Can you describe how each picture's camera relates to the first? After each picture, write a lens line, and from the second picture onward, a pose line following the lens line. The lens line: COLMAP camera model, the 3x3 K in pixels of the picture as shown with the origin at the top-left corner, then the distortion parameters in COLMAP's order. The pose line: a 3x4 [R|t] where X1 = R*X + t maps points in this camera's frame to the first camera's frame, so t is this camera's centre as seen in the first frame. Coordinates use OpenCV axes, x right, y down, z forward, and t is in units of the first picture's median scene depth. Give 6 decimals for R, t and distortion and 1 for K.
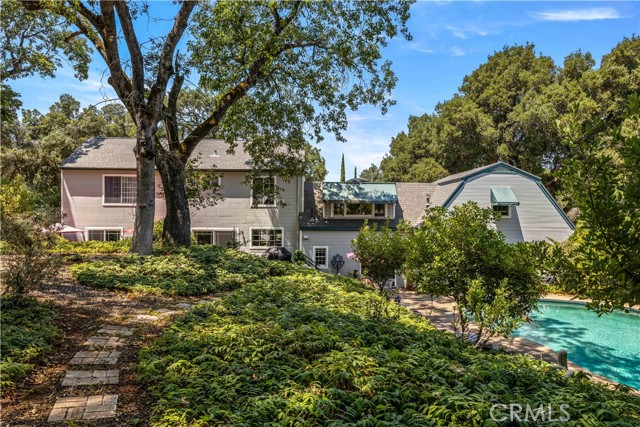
lens RADIAL K [[445.1, 0, 321.9], [0, 445.1, 216.3], [0, 0, 1]] dist [0.004915, -0.001187]
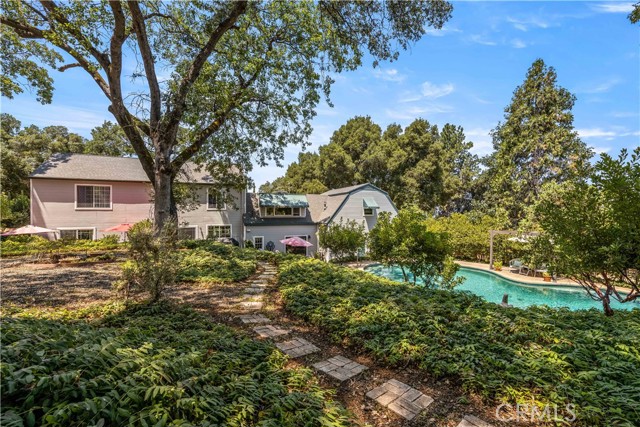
lens RADIAL K [[279.1, 0, 322.9], [0, 279.1, 210.8], [0, 0, 1]] dist [0.000797, 0.000532]
pose [[0.934922, -0.006482, 0.354794, -0.131602], [0.010472, 0.999902, -0.009327, -0.007003], [-0.354699, 0.012436, 0.934898, 0.051985]]
